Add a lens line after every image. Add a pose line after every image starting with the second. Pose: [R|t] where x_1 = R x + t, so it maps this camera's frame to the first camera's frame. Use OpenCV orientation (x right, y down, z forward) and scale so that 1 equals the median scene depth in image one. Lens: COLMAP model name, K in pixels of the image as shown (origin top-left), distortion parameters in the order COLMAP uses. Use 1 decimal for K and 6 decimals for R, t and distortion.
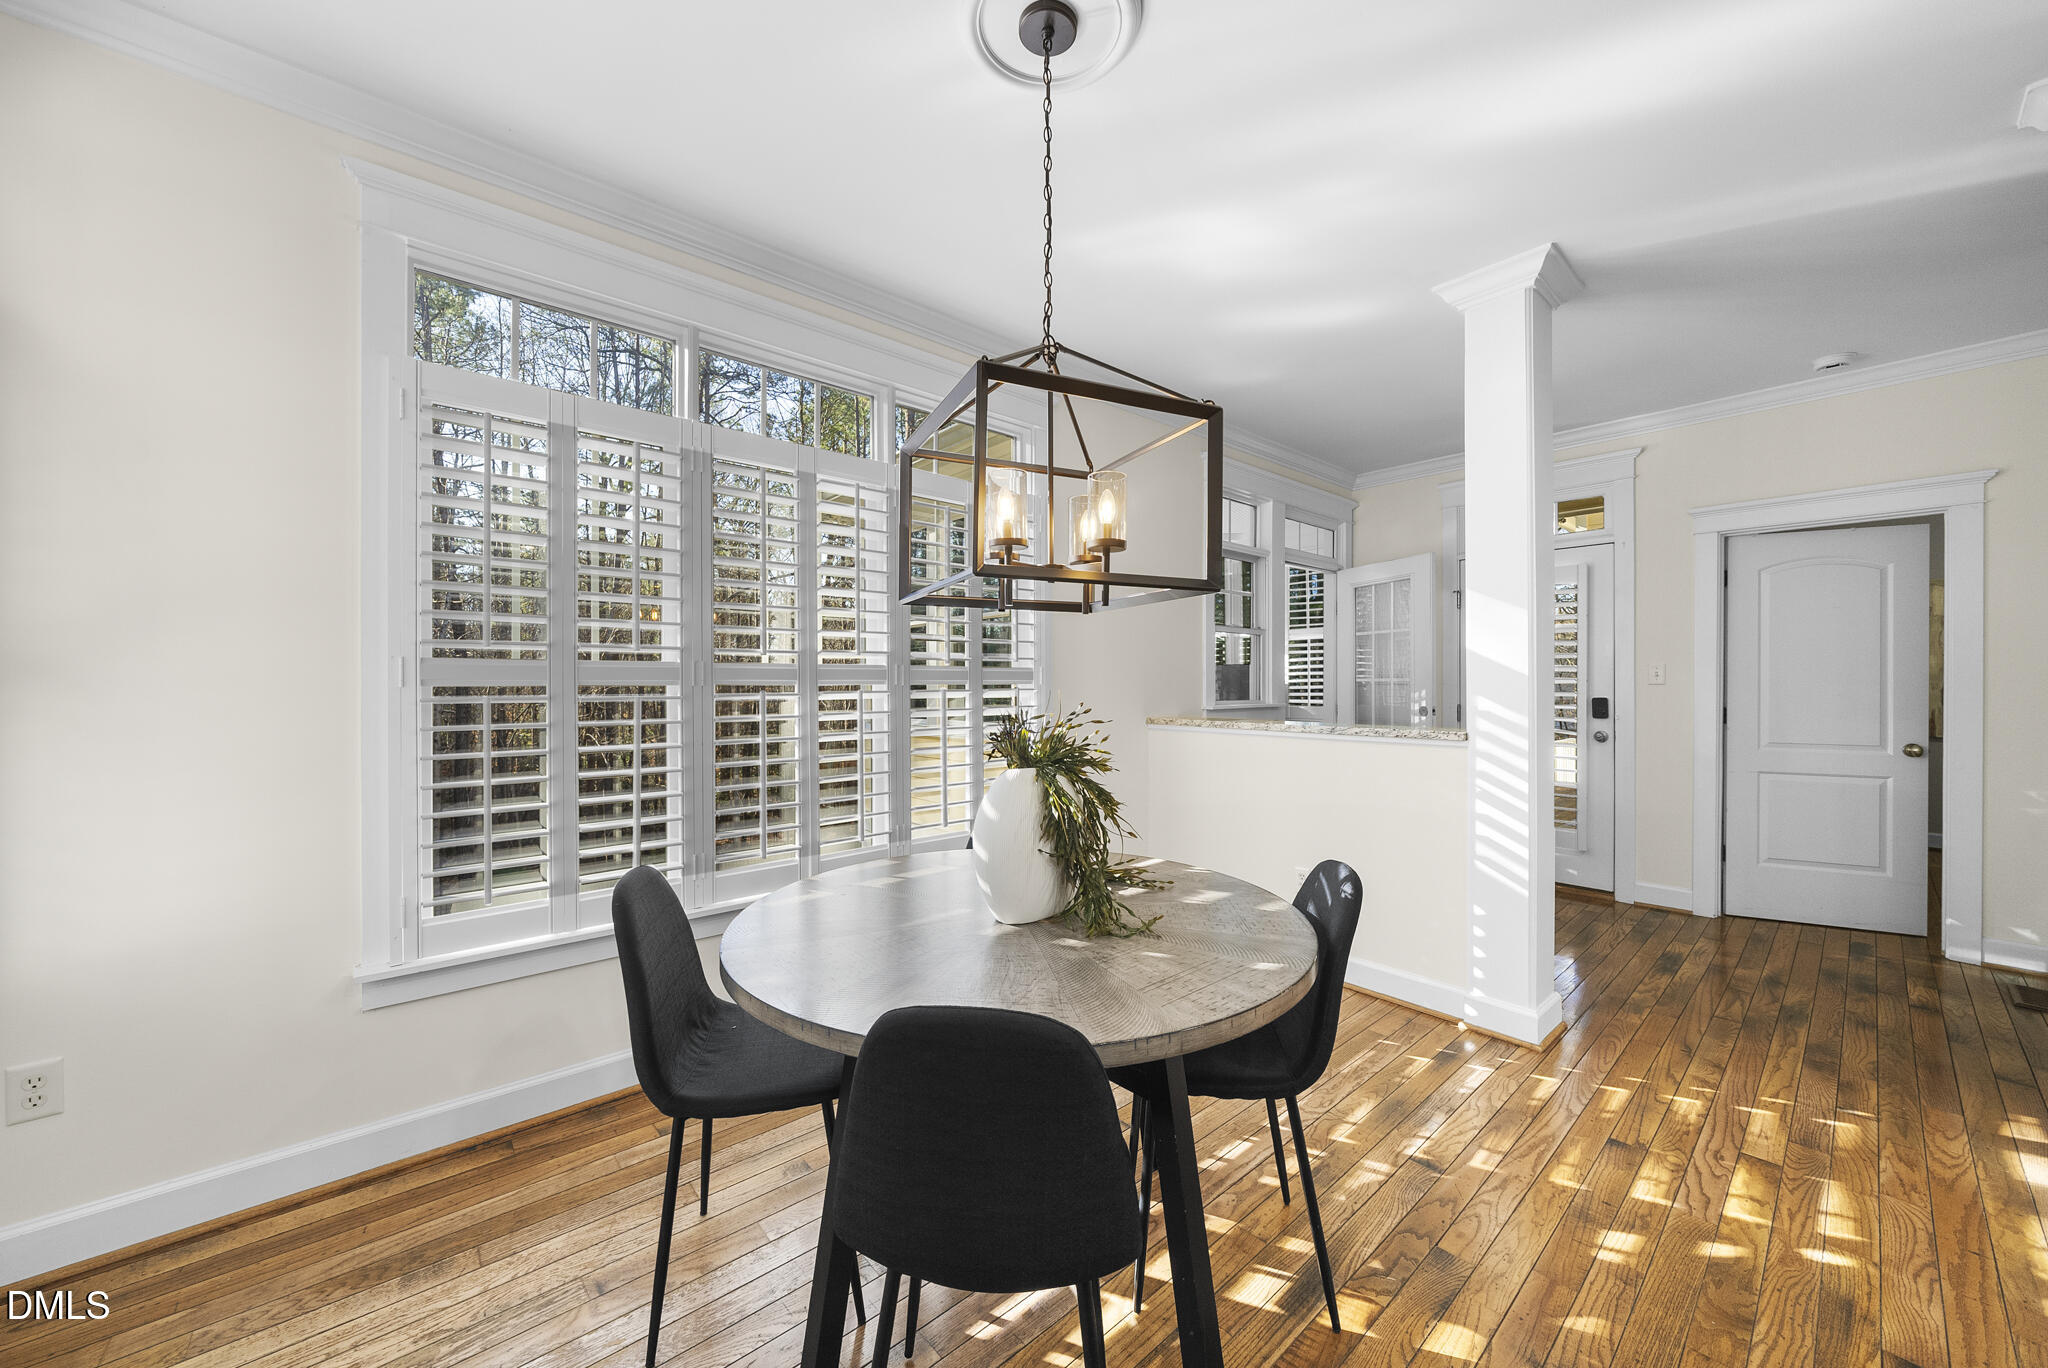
lens RADIAL K [[739.9, 0, 1009.9], [0, 739.9, 679.8], [0, 0, 1]] dist [-0.007691, 0.000668]
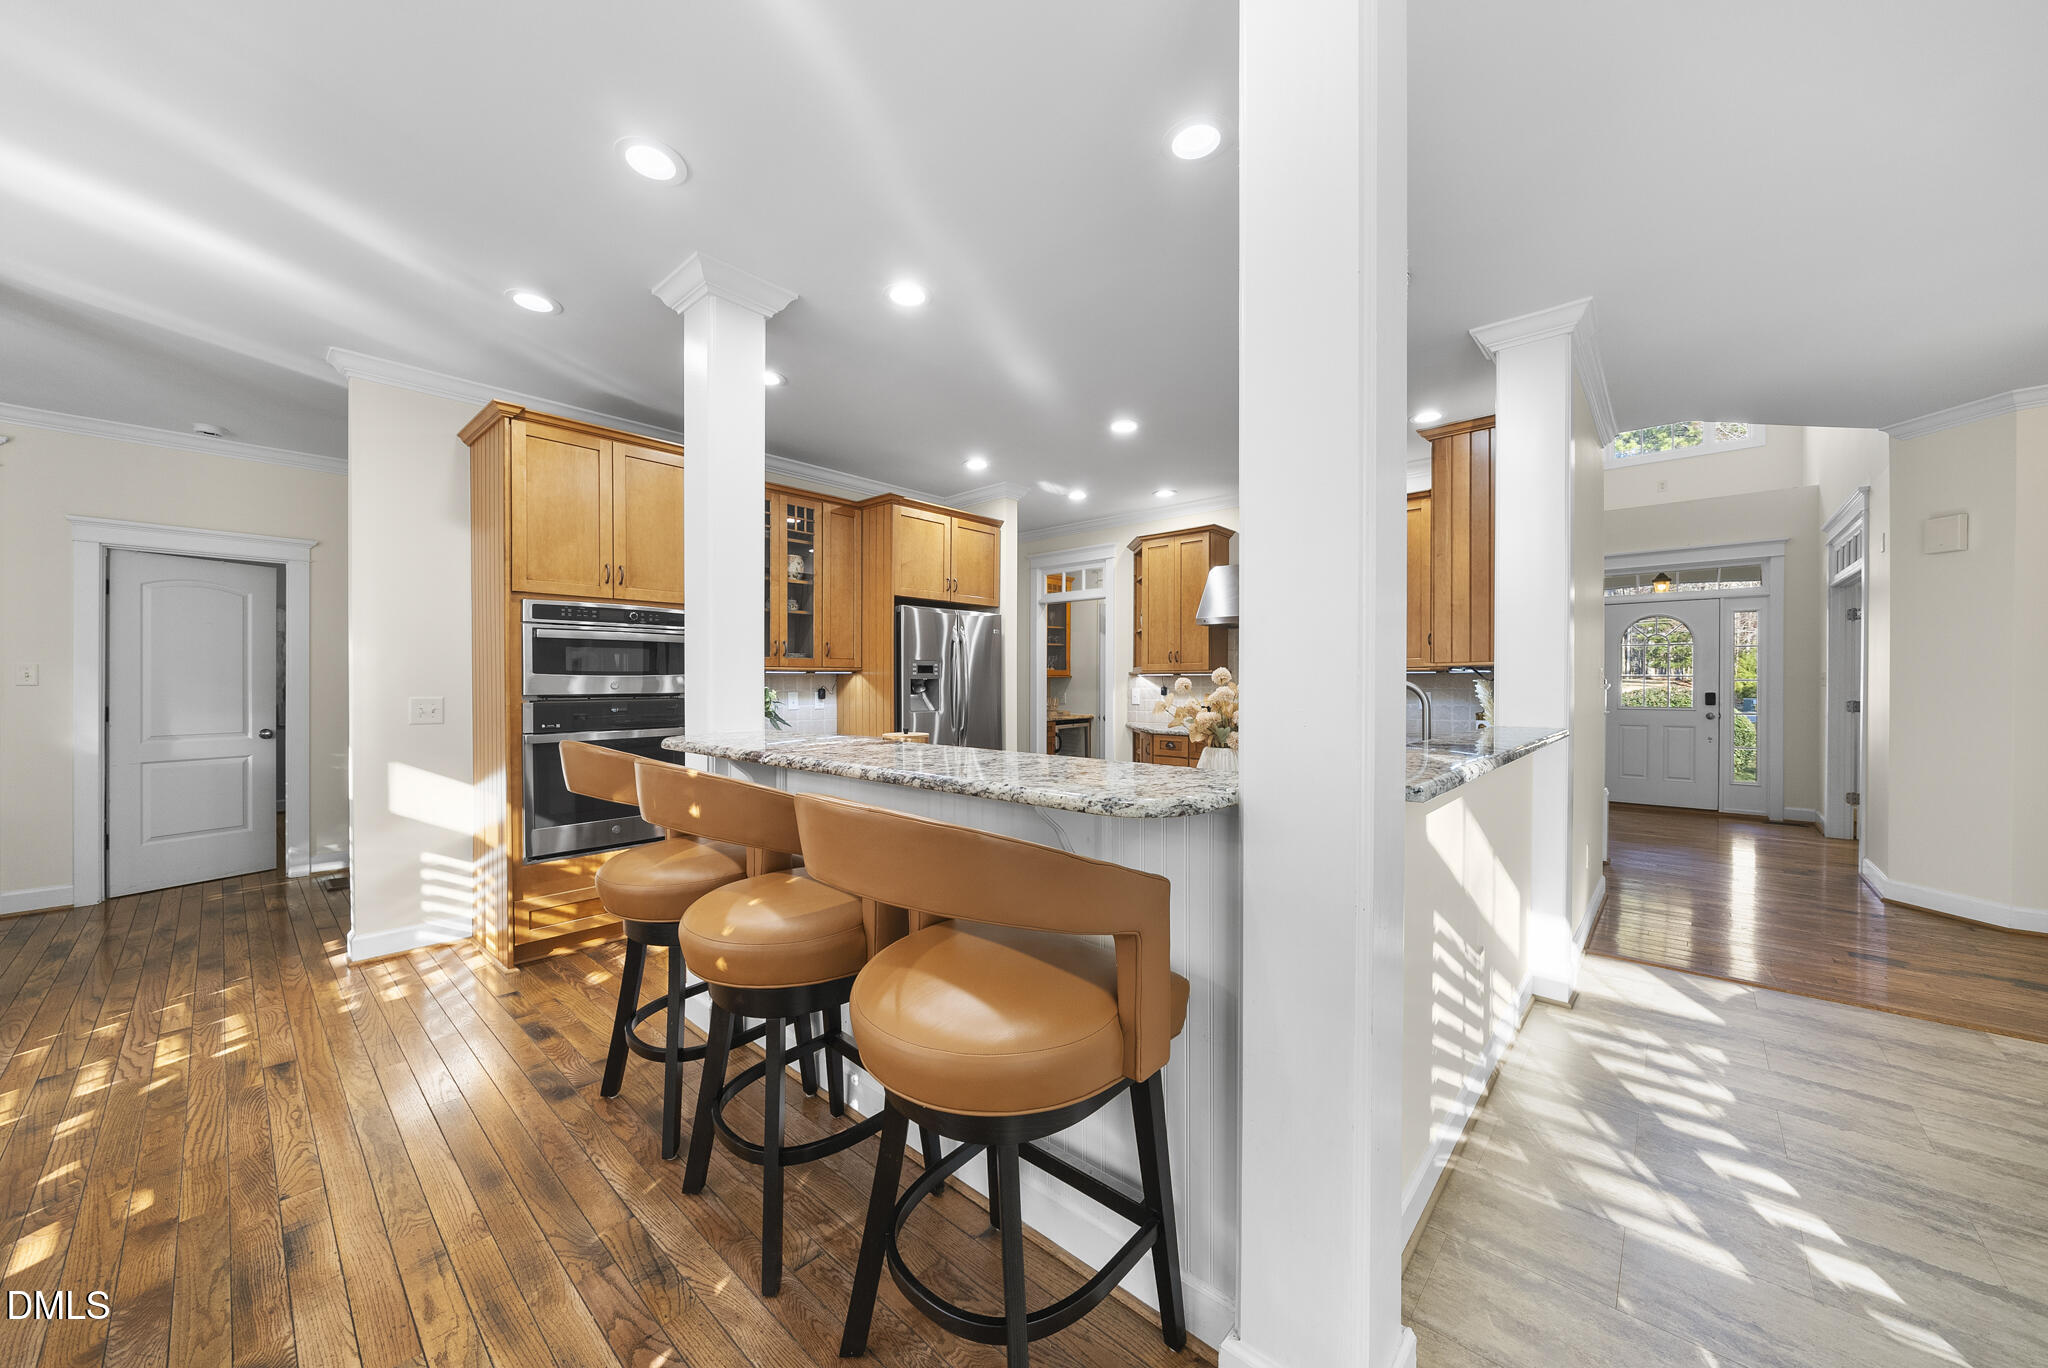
lens RADIAL K [[739.9, 0, 1034.8], [0, 739.9, 693.1], [0, 0, 1]] dist [-0.007691, 0.000668]
pose [[-0.132280, -0.012675, 0.991131, -0.368736], [-0.008602, 0.999895, 0.011639, -0.008251], [-0.991175, -0.006986, -0.132376, -0.281569]]
